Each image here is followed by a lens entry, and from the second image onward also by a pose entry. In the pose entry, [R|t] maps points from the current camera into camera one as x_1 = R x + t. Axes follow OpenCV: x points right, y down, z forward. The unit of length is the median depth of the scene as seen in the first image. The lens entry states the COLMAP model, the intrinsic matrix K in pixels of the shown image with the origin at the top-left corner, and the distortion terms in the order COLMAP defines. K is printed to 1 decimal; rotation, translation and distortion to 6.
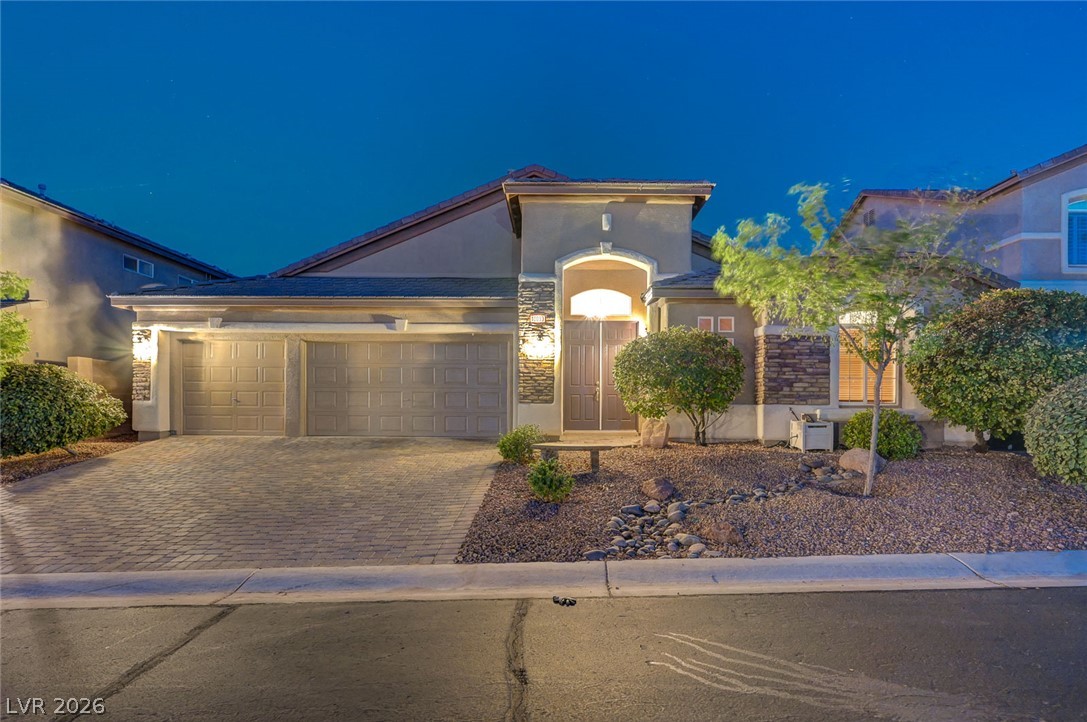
lens RADIAL K [[535.2, 0, 562.8], [0, 535.2, 404.4], [0, 0, 1]] dist [0.000297, -0.000068]
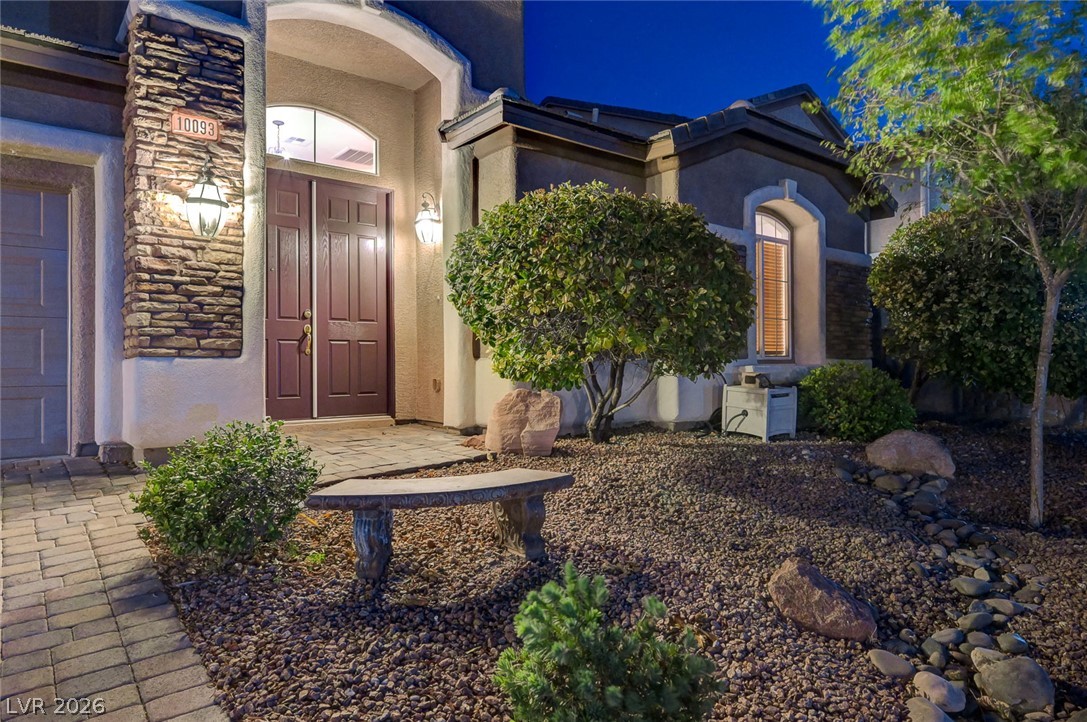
lens RADIAL K [[663.3, 0, 543.5], [0, 663.3, 361.0], [0, 0, 1]] dist [-0.002978, -0.001107]
pose [[0.787004, -0.004537, 0.616932, -0.138763], [0.009802, 0.999939, -0.005150, 0.004701], [-0.616871, 0.010100, 0.787000, 0.496484]]
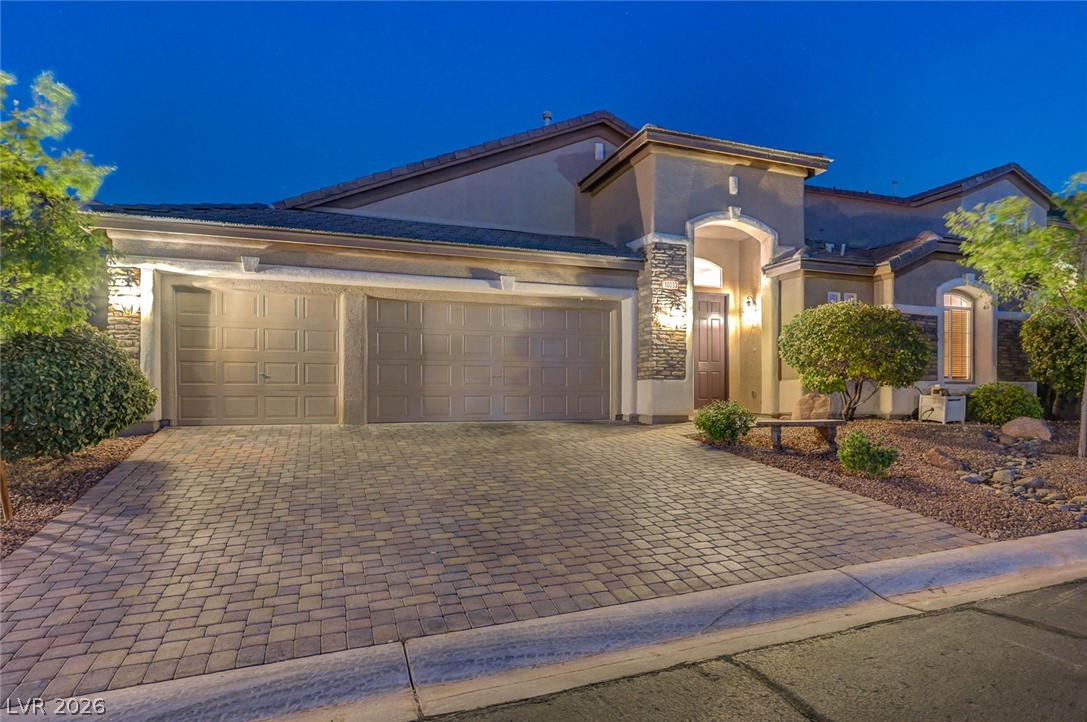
lens RADIAL K [[586.9, 0, 567.5], [0, 586.9, 392.9], [0, 0, 1]] dist [0.000886, -0.000021]
pose [[0.939496, -0.005600, 0.342515, -0.541949], [0.005374, 0.999984, 0.001608, 0.017761], [-0.342518, 0.000330, 0.939511, 0.137793]]
